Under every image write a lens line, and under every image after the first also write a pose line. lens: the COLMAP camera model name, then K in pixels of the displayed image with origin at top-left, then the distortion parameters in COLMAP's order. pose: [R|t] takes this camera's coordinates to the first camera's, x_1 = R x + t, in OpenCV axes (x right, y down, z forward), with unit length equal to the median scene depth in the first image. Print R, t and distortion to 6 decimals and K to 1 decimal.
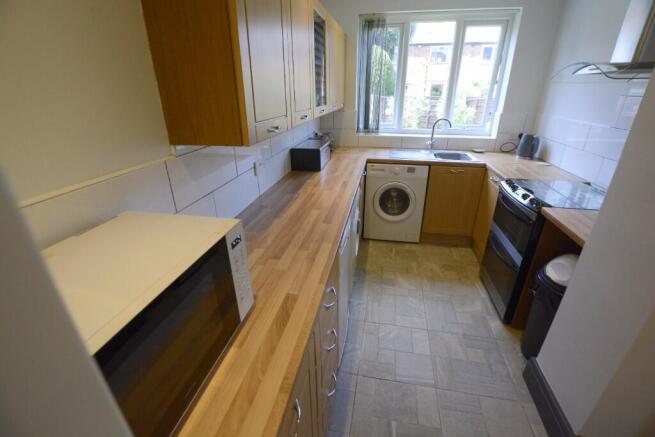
lens RADIAL K [[282.6, 0, 330.7], [0, 282.6, 209.6], [0, 0, 1]] dist [-0.033103, 0.000047]
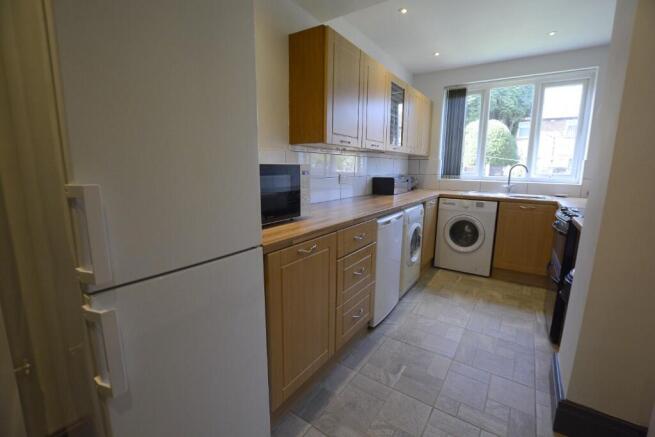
lens RADIAL K [[282.6, 0, 330.7], [0, 282.6, 209.6], [0, 0, 1]] dist [-0.033103, 0.000047]
pose [[0.916657, 0.075167, -0.392544, 0.175474], [-0.169613, 0.962489, -0.211771, 0.206264], [0.361901, 0.260702, 0.895021, -0.195206]]
